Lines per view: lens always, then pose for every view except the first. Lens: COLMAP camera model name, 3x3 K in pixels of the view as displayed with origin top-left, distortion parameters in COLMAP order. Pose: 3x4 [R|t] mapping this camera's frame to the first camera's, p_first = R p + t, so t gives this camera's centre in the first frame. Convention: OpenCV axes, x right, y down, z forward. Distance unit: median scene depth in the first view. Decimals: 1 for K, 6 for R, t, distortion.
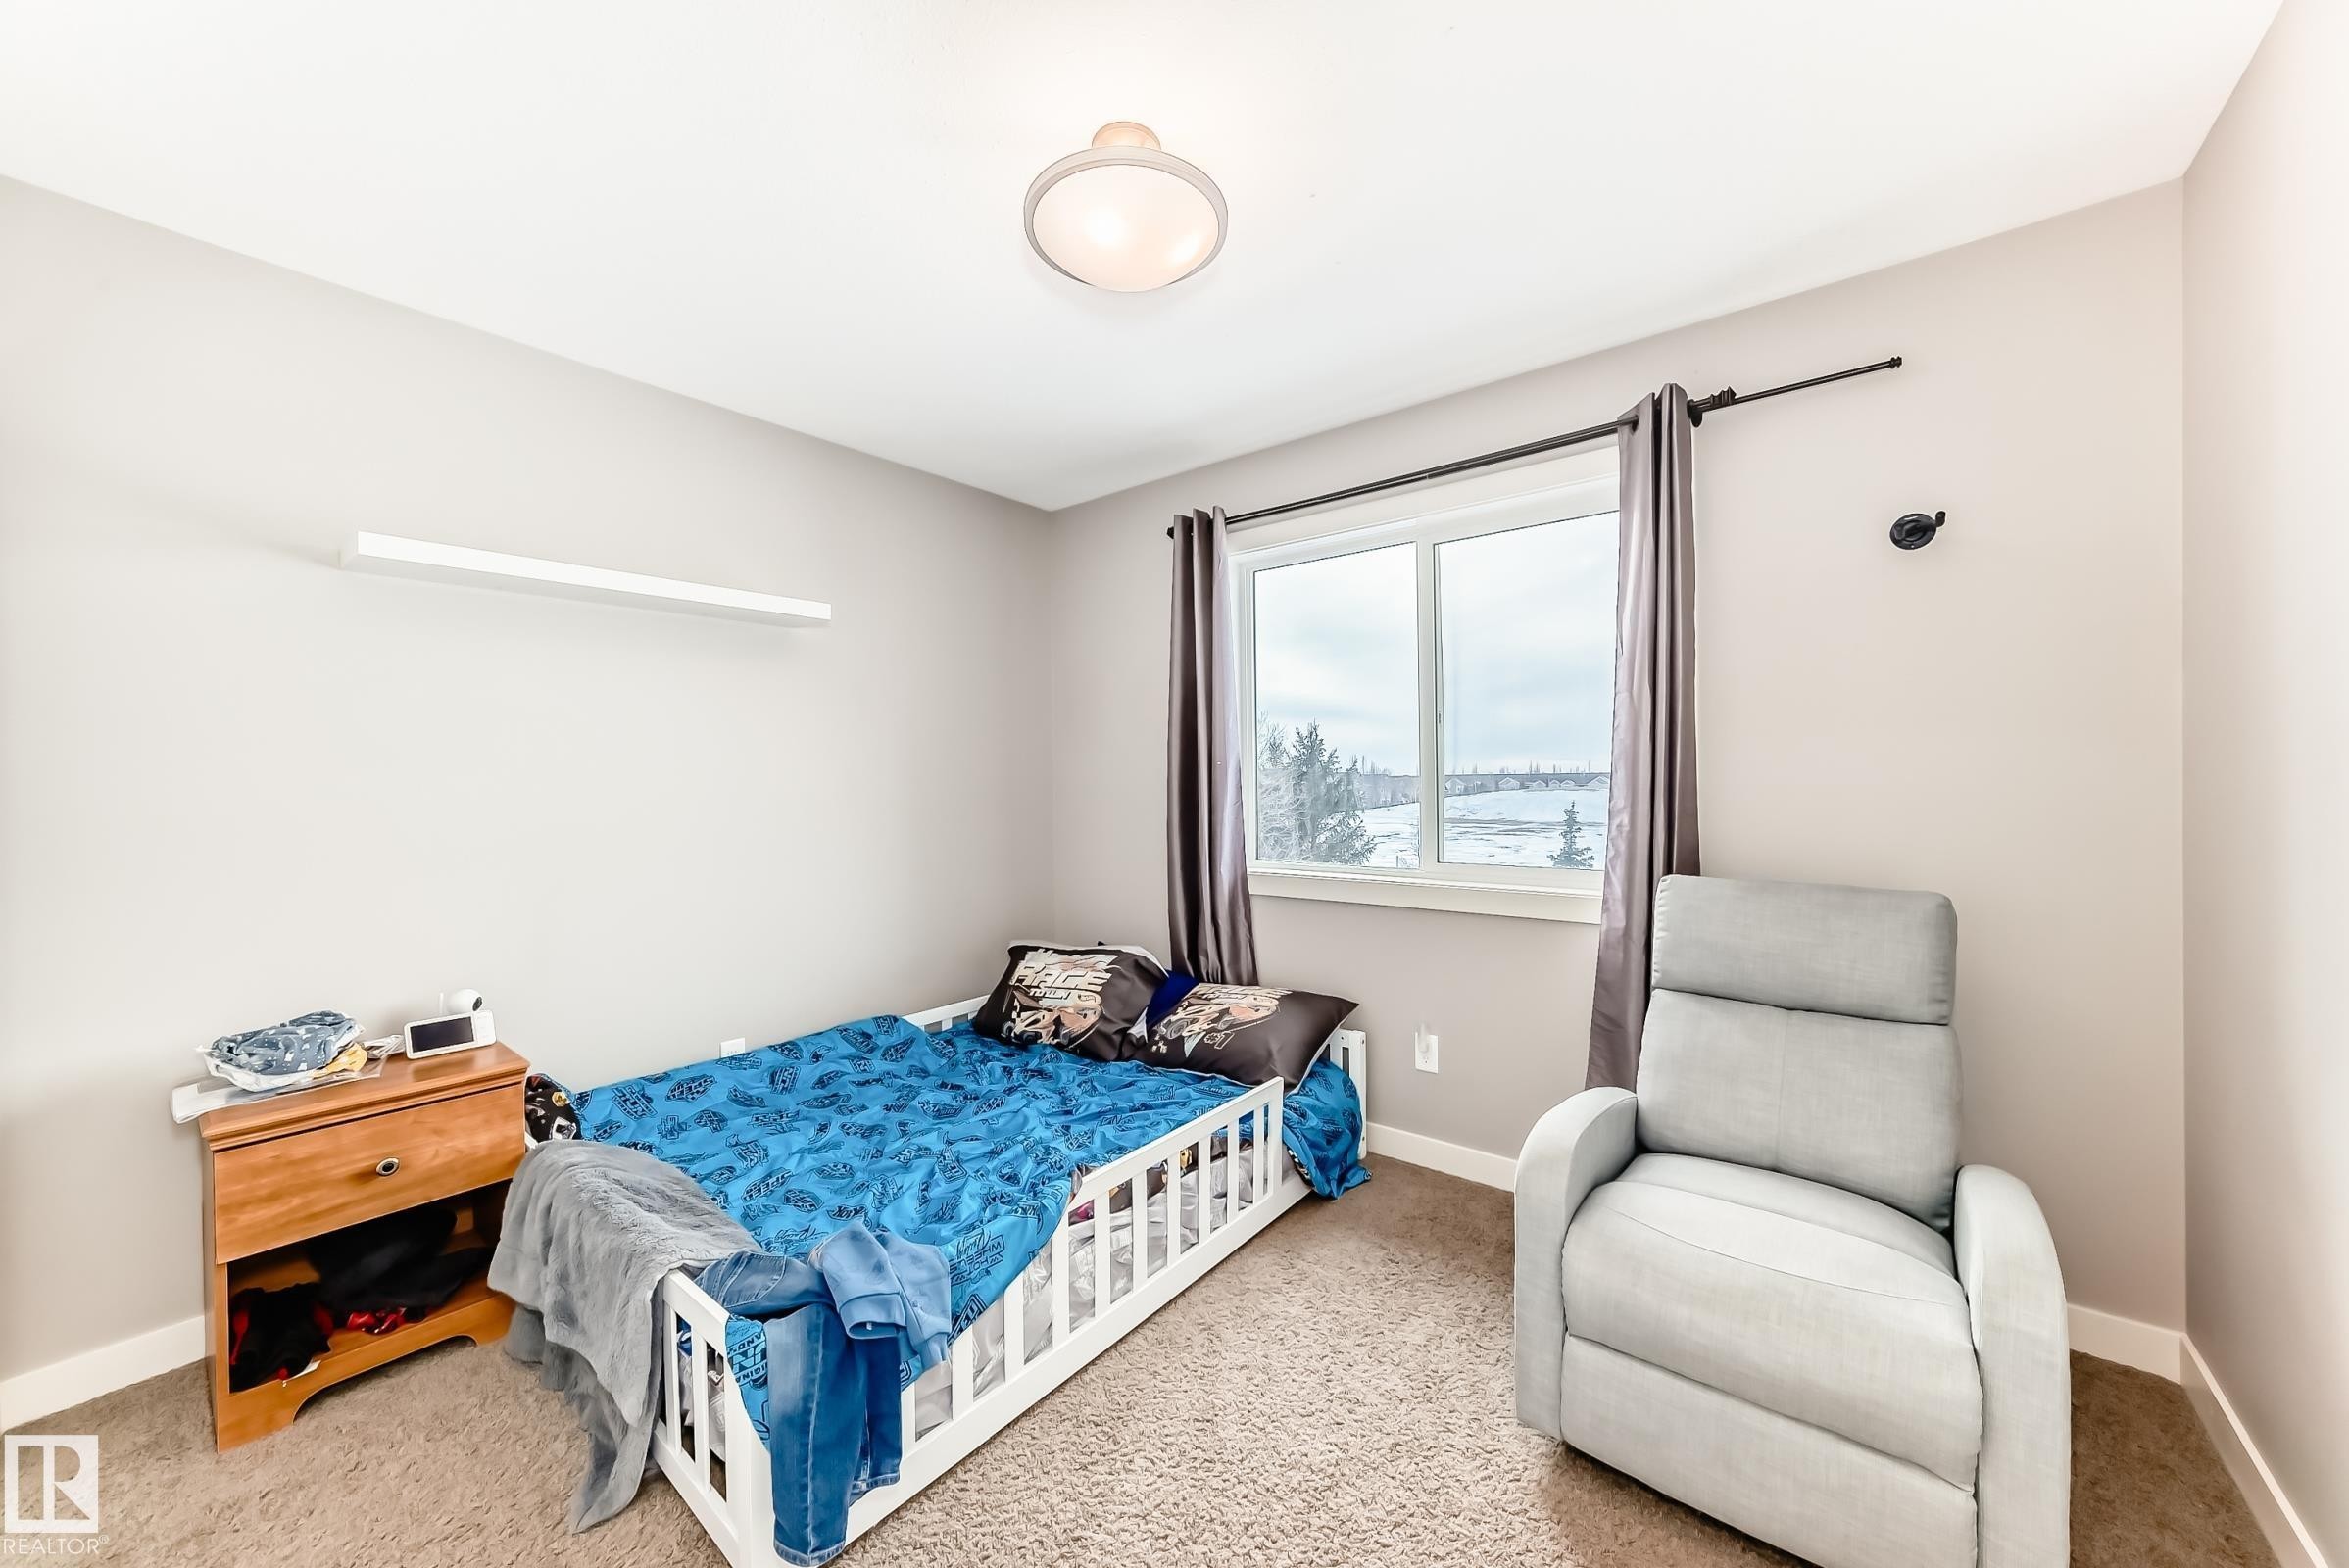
lens RADIAL K [[843.4, 0, 1182.4], [0, 843.4, 797.5], [0, 0, 1]] dist [-0.025625, 0.008437]
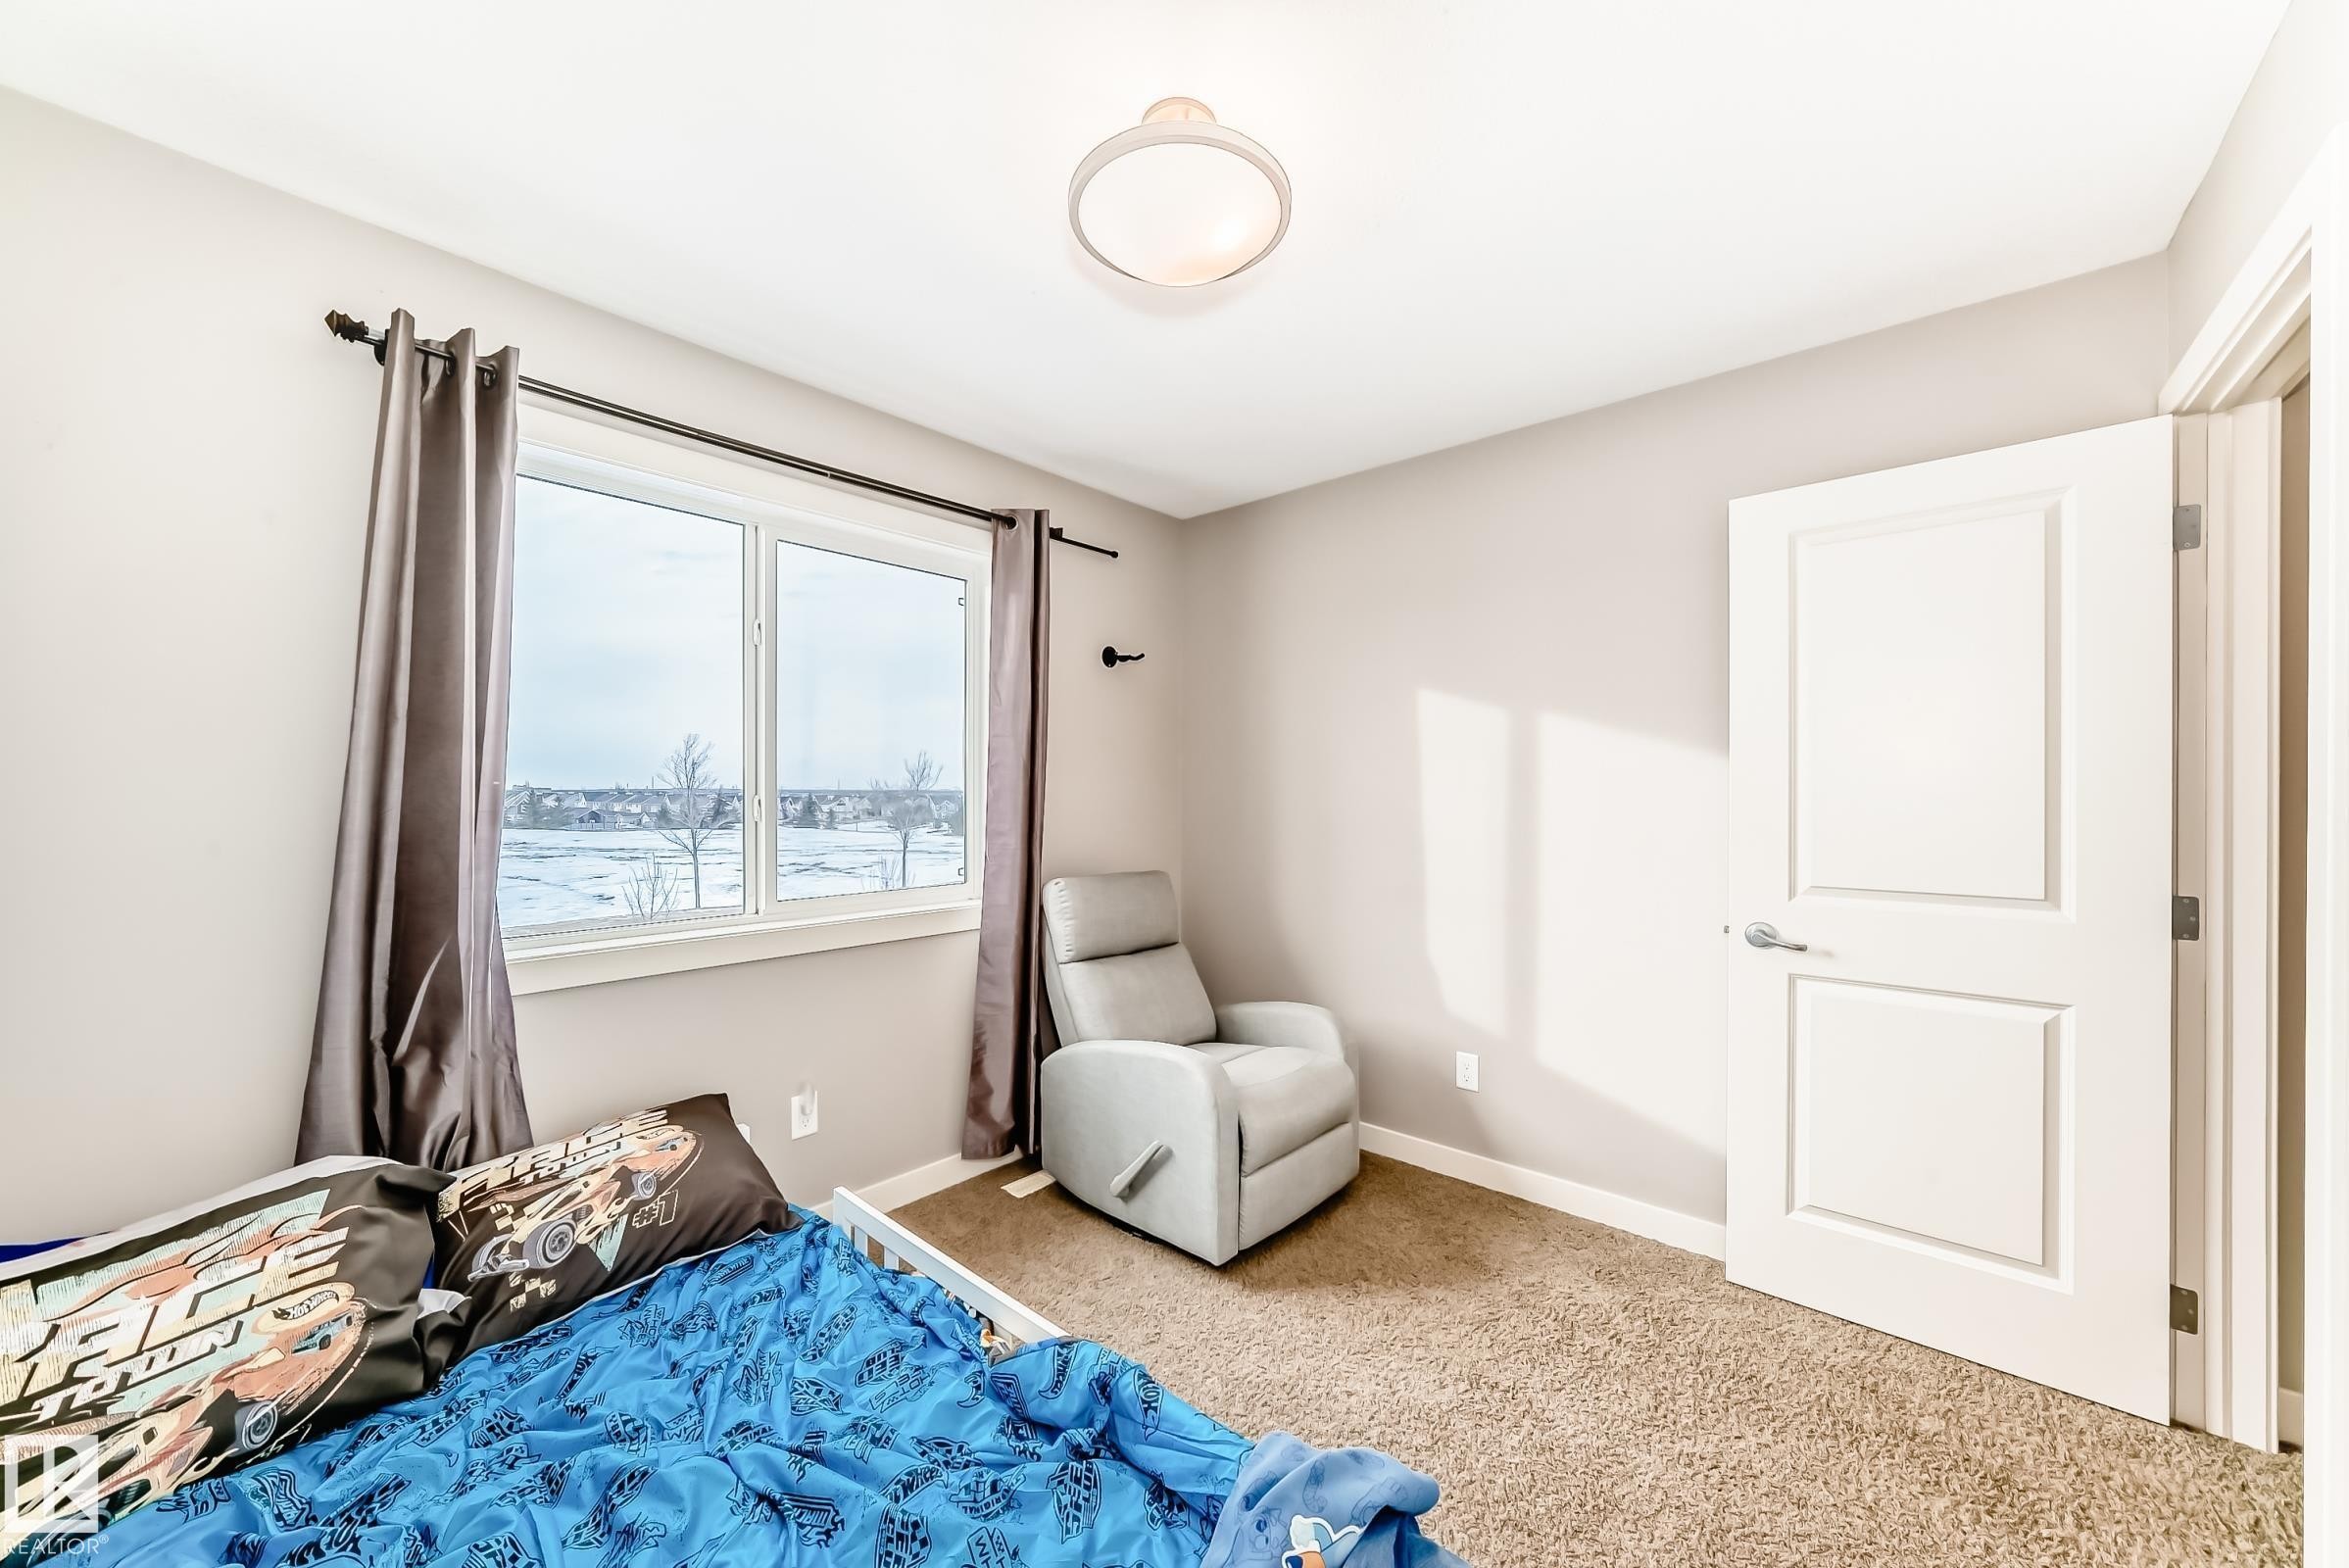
lens RADIAL K [[843.4, 0, 1182.4], [0, 843.4, 797.5], [0, 0, 1]] dist [-0.025625, 0.008437]
pose [[0.043850, 0.000515, 0.999038, -0.541727], [0.020510, 0.999789, -0.001416, -0.020393], [-0.998828, 0.020552, 0.043830, 0.525368]]
